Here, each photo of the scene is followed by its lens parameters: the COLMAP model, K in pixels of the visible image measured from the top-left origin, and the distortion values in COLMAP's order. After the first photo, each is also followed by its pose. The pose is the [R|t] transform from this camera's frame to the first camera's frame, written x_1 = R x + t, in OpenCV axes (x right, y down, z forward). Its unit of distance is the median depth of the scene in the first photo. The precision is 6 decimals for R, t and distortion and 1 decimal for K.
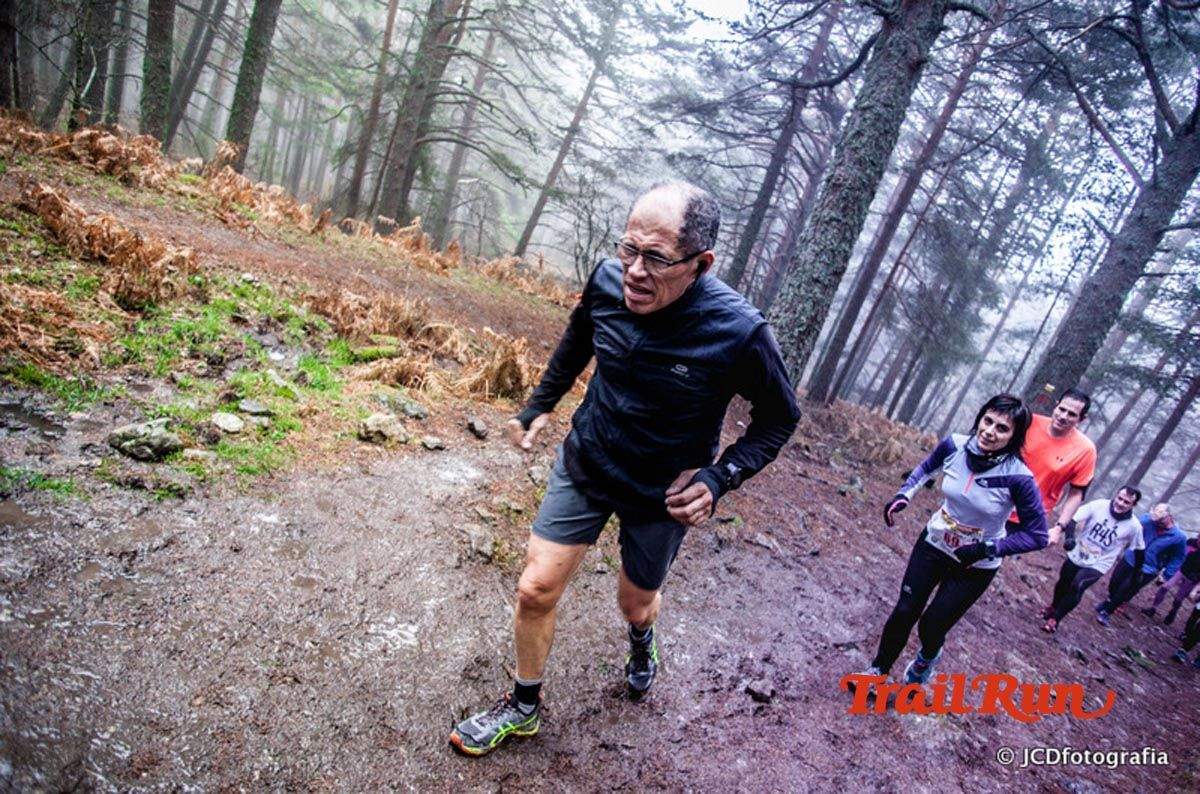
lens RADIAL K [[736.2, 0, 608.5], [0, 736.2, 401.2], [0, 0, 1]] dist [-0.097280, 0.057714]
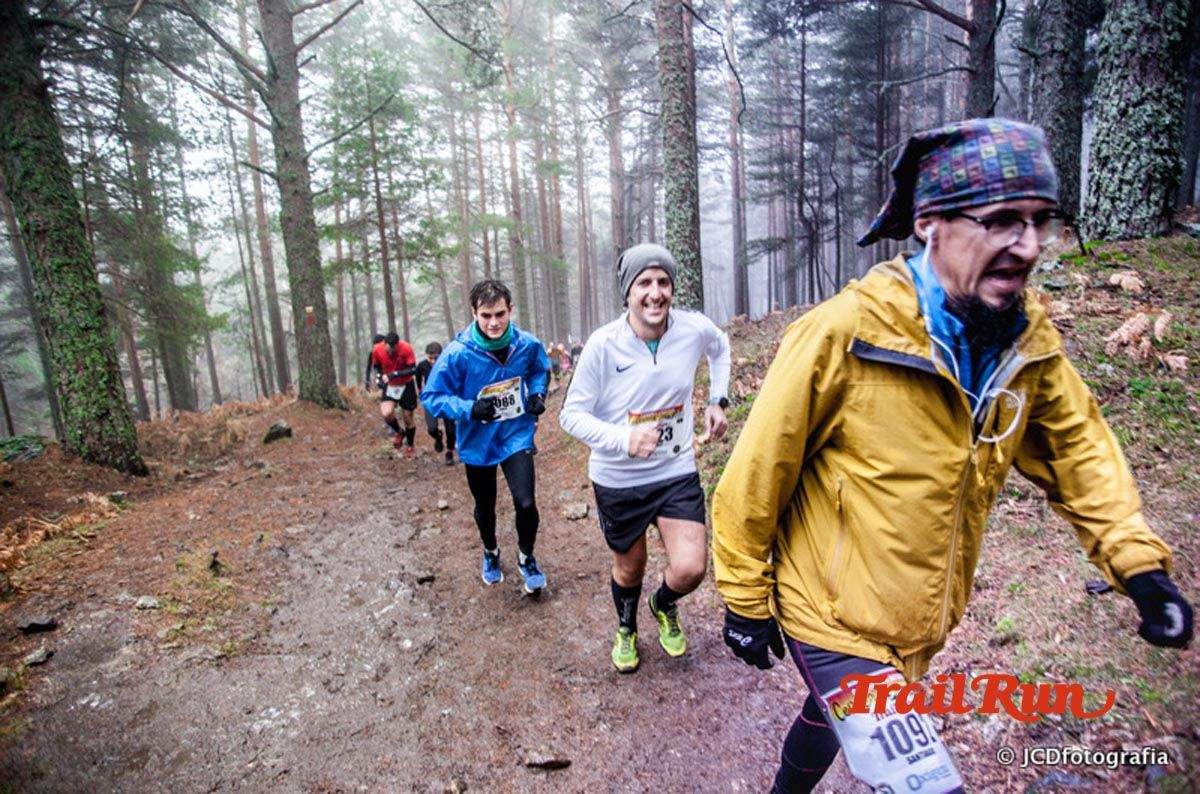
lens RADIAL K [[738.8, 0, 611.4], [0, 738.8, 403.8], [0, 0, 1]] dist [-0.097084, 0.053849]
pose [[0.410985, -0.543543, 0.731882, -0.105555], [0.482118, 0.810954, 0.331536, -0.038177], [-0.773727, 0.216597, 0.595342, -0.046423]]
